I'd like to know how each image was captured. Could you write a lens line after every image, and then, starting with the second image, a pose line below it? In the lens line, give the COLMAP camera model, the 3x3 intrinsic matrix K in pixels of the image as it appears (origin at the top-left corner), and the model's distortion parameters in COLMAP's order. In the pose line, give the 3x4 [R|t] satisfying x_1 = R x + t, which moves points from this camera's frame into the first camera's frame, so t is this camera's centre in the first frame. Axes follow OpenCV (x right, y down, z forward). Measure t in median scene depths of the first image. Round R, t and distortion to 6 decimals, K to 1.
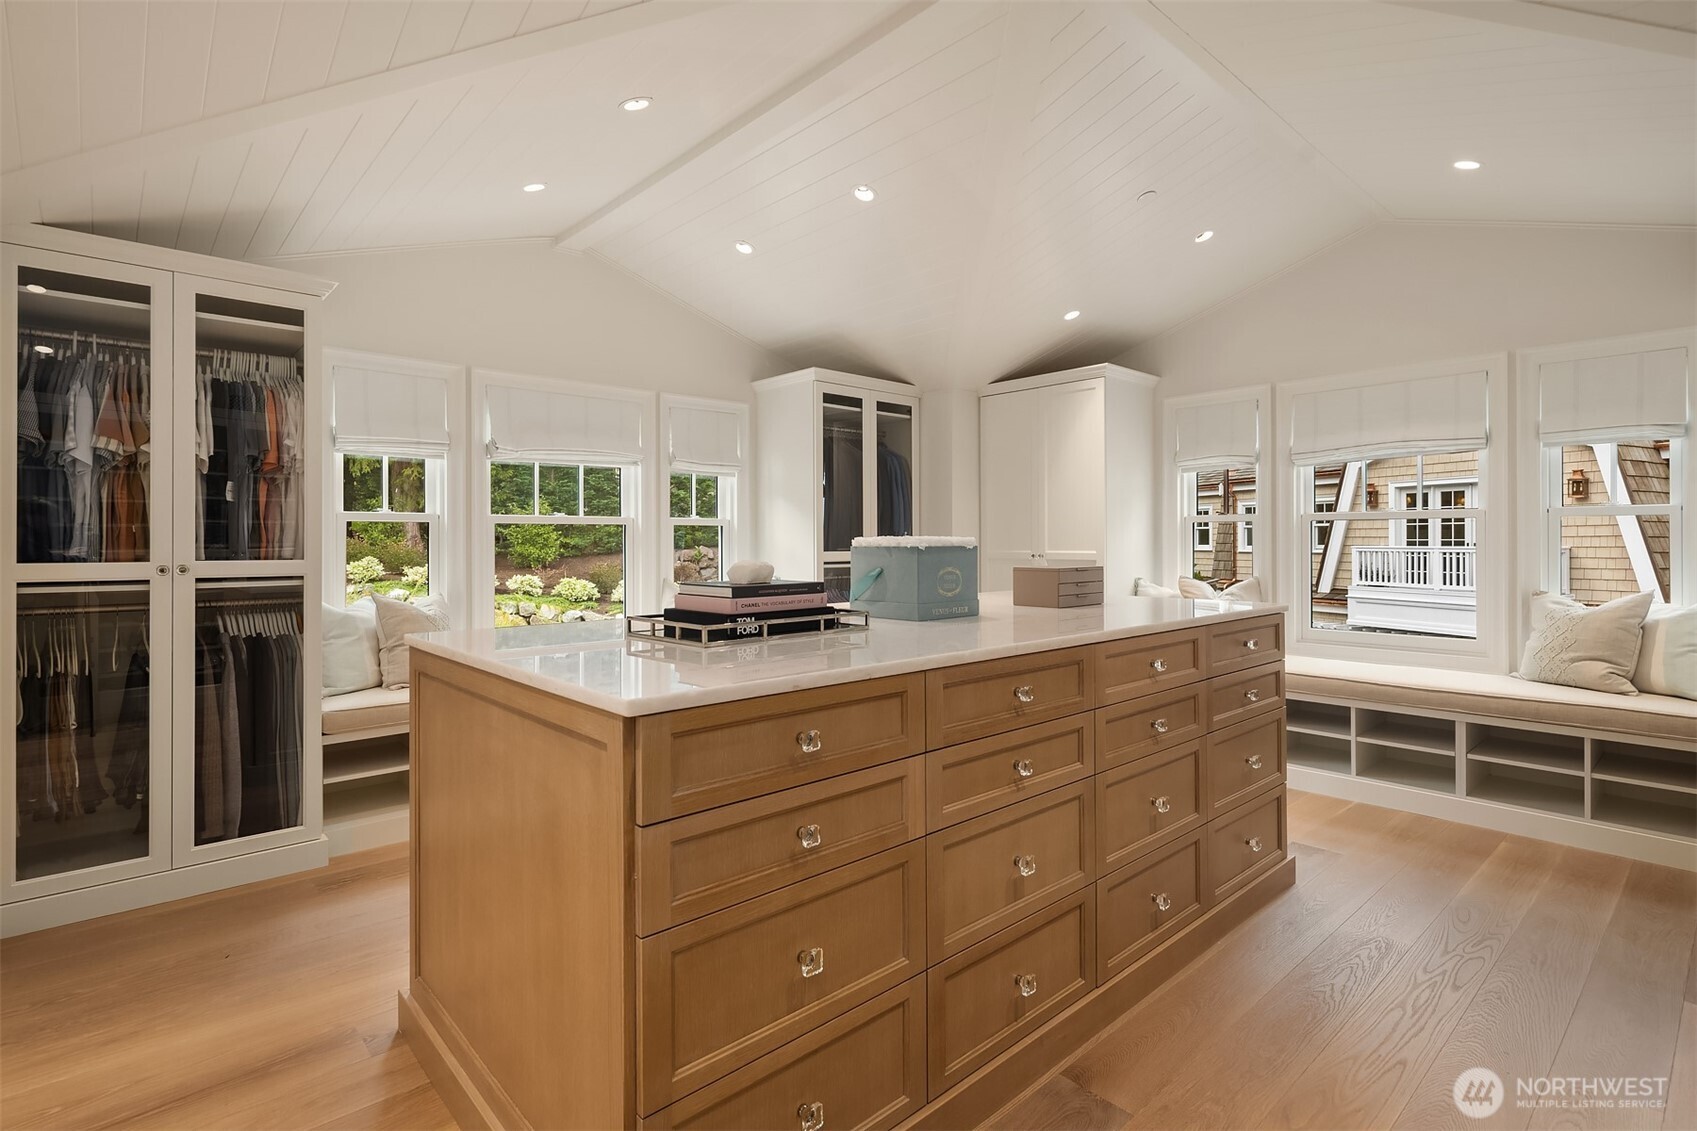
lens RADIAL K [[827.5, 0, 851.5], [0, 827.5, 537.3], [0, 0, 1]] dist [-0.001246, -0.000660]
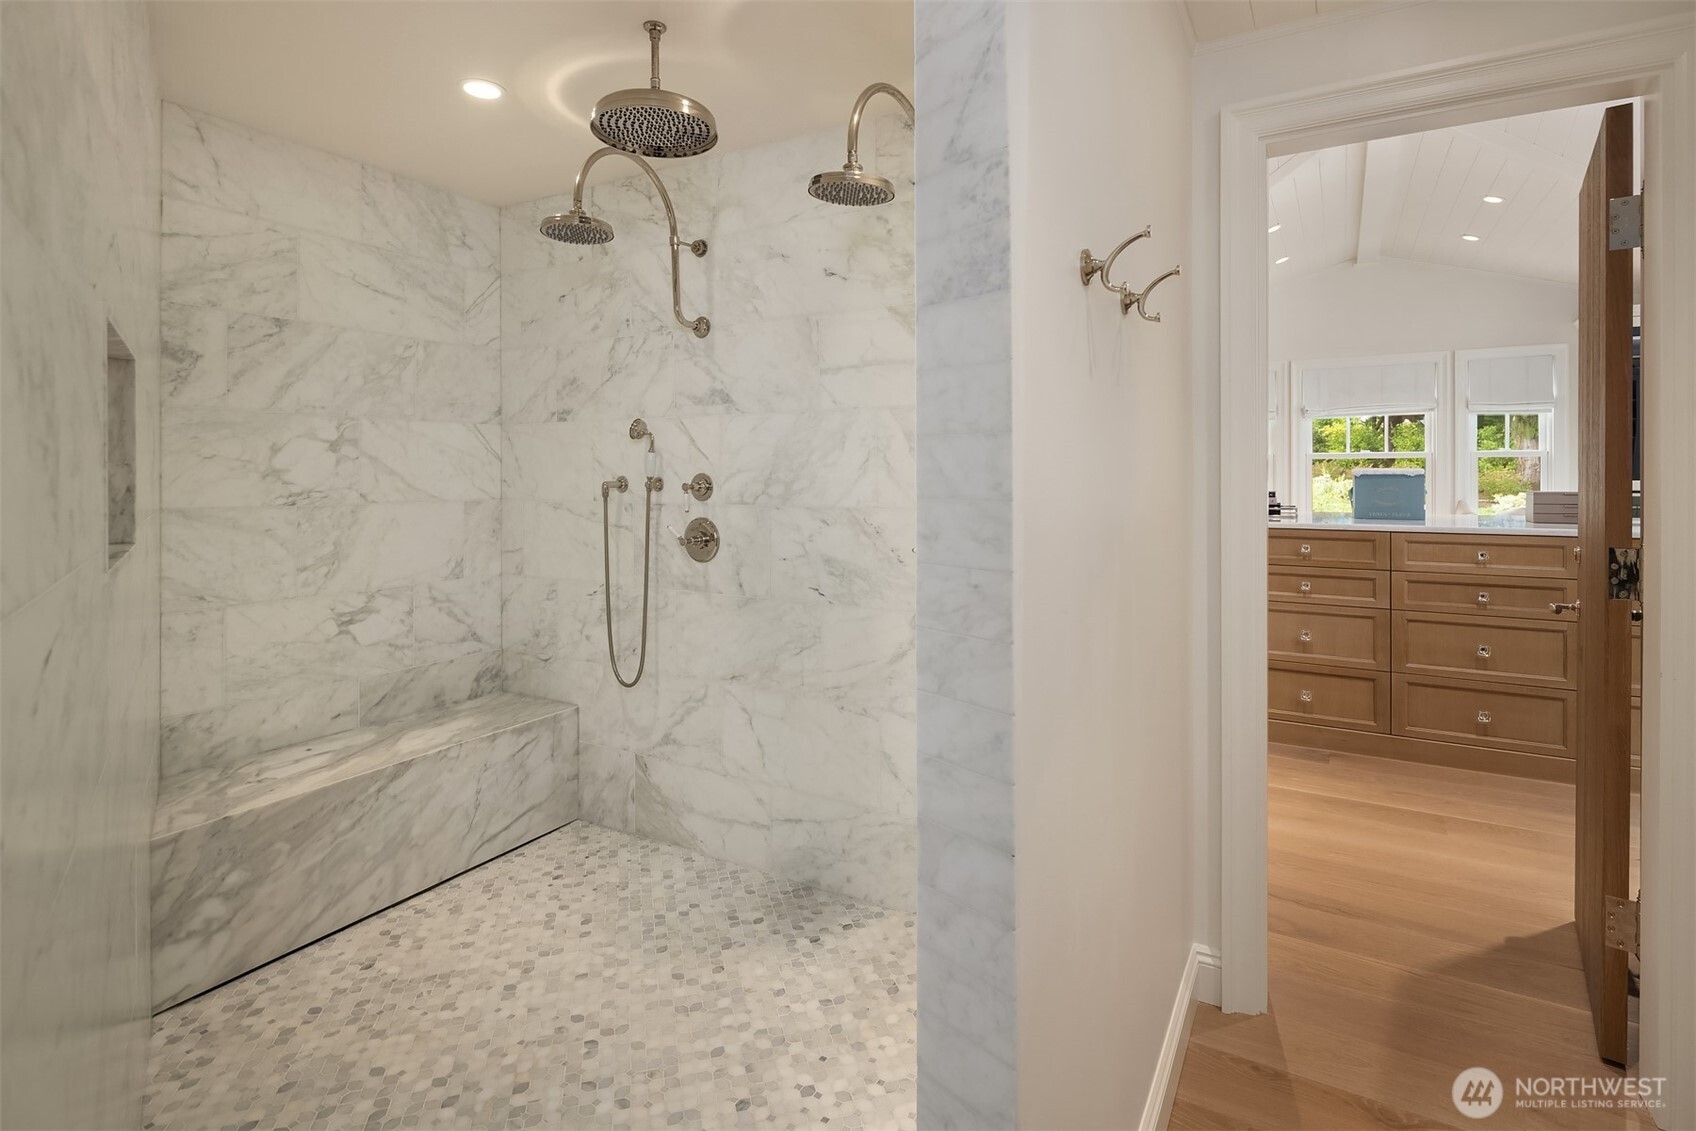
lens RADIAL K [[827.0, 0, 851.0], [0, 827.0, 537.3], [0, 0, 1]] dist [-0.001246, -0.000660]
pose [[0.291682, 0.081787, -0.953012, 1.530784], [0.001306, 0.996303, 0.085901, -0.007431], [0.956514, -0.026300, 0.290497, -0.533550]]
